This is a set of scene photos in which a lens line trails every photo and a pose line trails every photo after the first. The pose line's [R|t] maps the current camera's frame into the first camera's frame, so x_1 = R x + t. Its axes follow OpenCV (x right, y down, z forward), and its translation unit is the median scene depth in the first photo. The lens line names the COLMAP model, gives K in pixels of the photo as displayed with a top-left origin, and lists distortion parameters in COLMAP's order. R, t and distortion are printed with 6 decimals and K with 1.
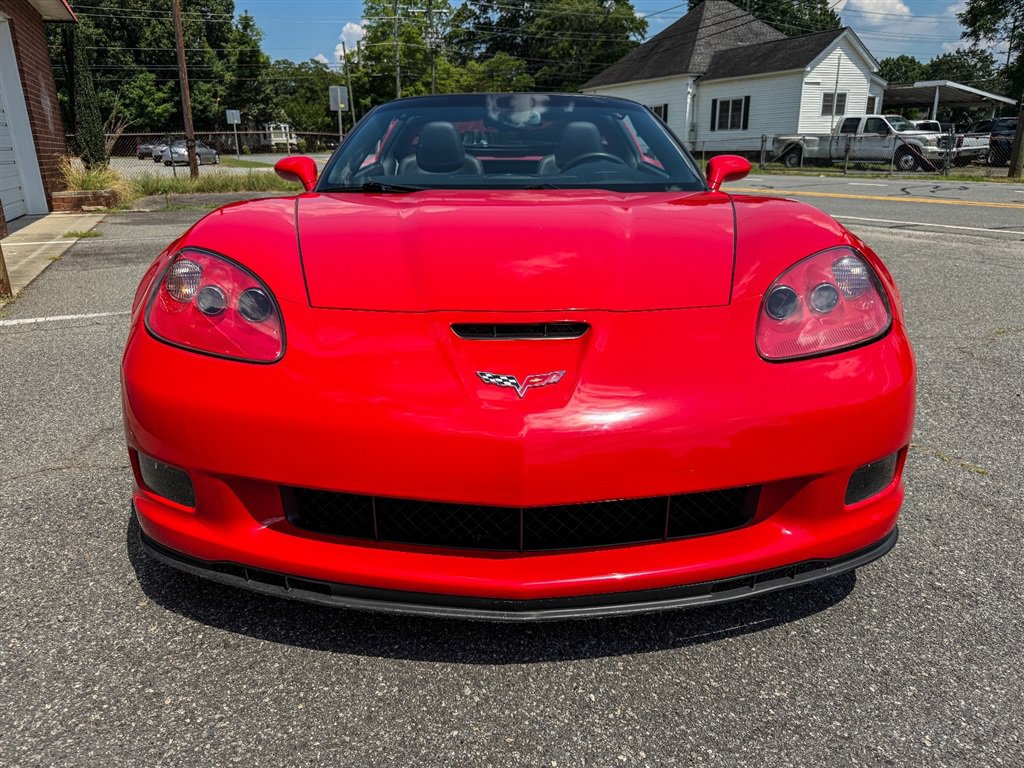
lens RADIAL K [[734.7, 0, 503.5], [0, 734.7, 385.0], [0, 0, 1]] dist [-0.003032, -0.005445]
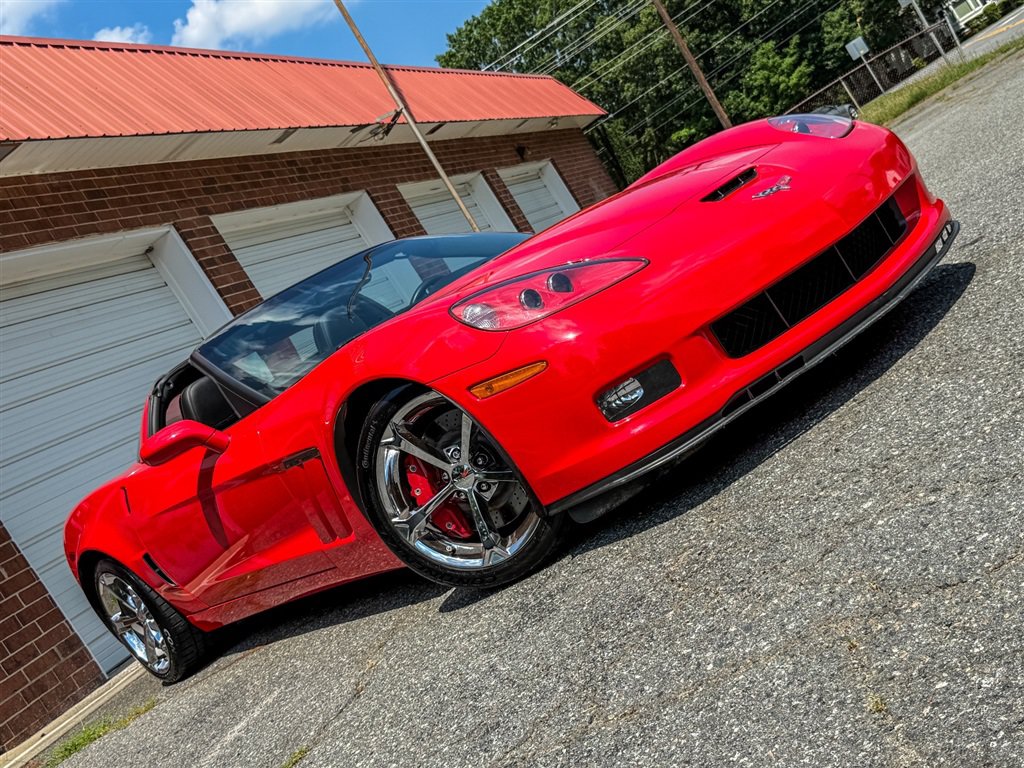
lens RADIAL K [[1180.9, 0, 511.2], [0, 1180.9, 386.5], [0, 0, 1]] dist [0.214263, -0.533601]
pose [[0.626221, -0.342963, -0.700160, 0.145142], [0.319091, 0.932133, -0.171197, 0.048194], [0.711356, -0.116207, 0.693158, -0.127799]]
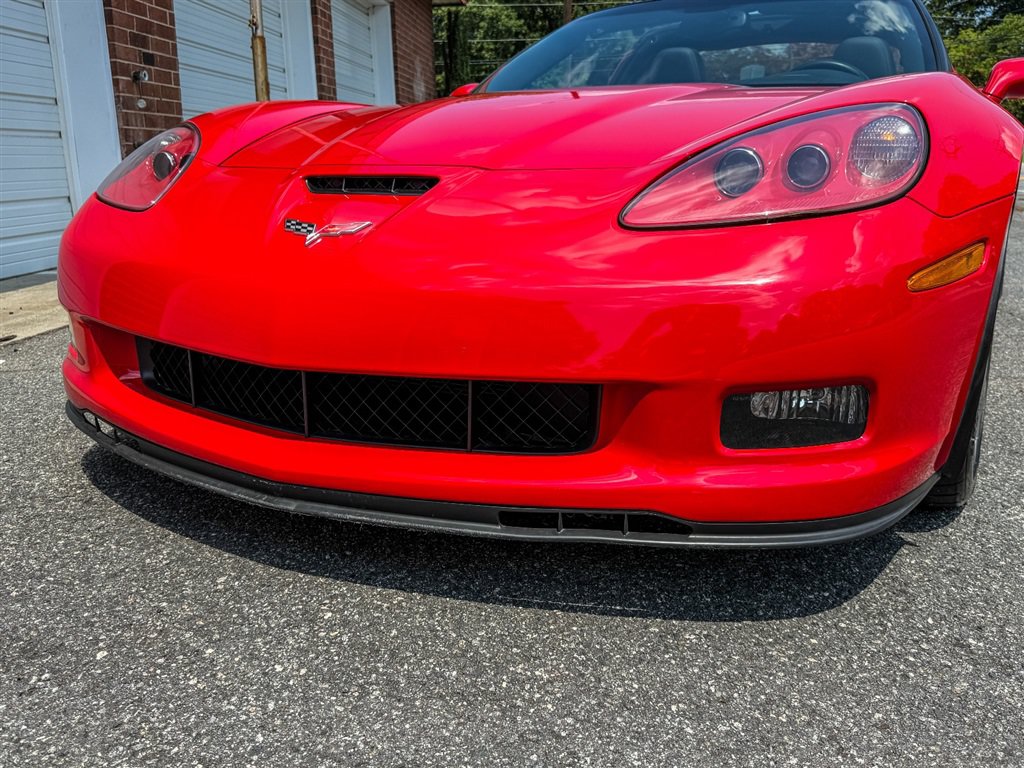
lens RADIAL K [[907.3, 0, 504.6], [0, 907.3, 385.6], [0, 0, 1]] dist [0.079458, -0.148358]
pose [[0.880537, 0.113224, -0.460256, 0.021185], [-0.140497, 0.989758, -0.025308, 0.004984], [0.452676, 0.086949, 0.887426, 0.004931]]
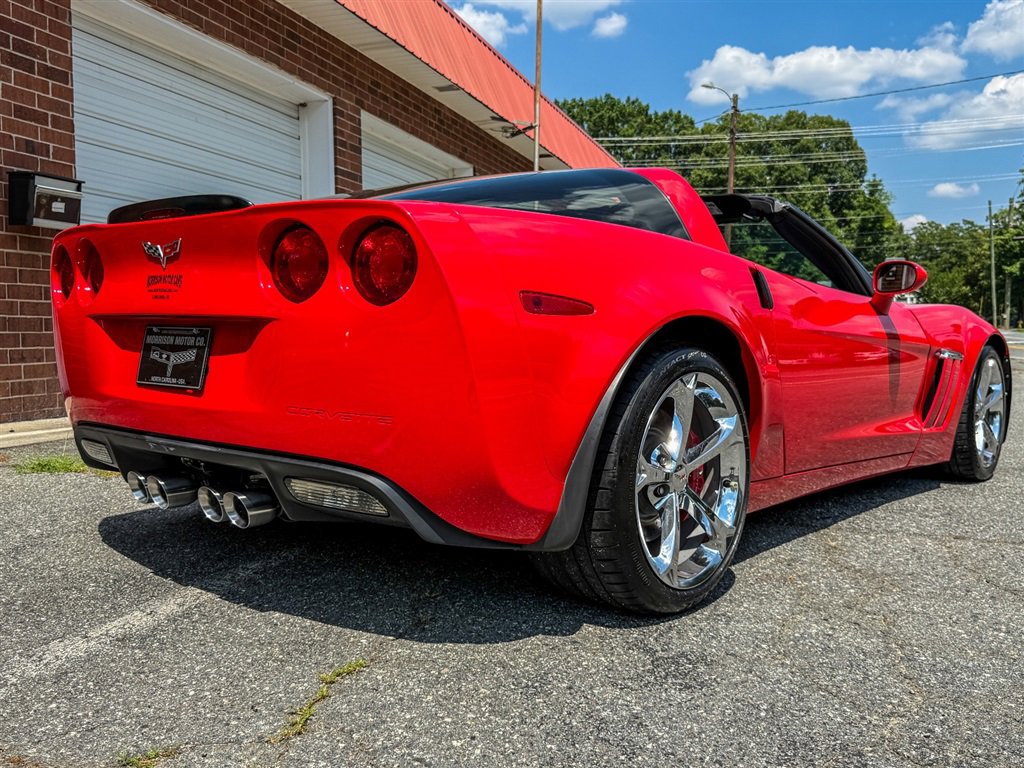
lens RADIAL K [[937.5, 0, 512.5], [0, 937.5, 387.0], [0, 0, 1]] dist [0.179047, -0.415258]
pose [[0.762876, 0.062142, -0.643551, 0.120465], [-0.216465, 0.962474, -0.163664, 0.045273], [0.609231, 0.264162, 0.747700, -0.125574]]
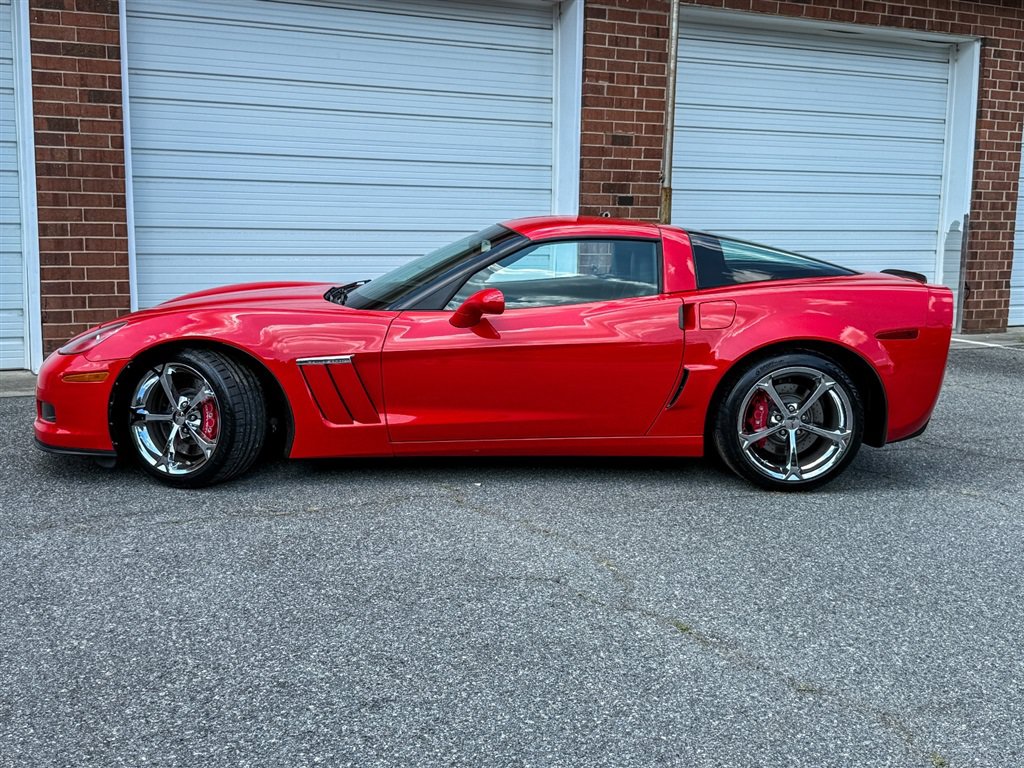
lens RADIAL K [[1184.4, 0, 506.6], [0, 1184.4, 380.5], [0, 0, 1]] dist [0.224346, -0.550538]
pose [[0.067840, 0.156506, -0.985344, 0.135556], [-0.322115, 0.938166, 0.126835, -0.028306], [0.944267, 0.308790, 0.114058, 0.060493]]
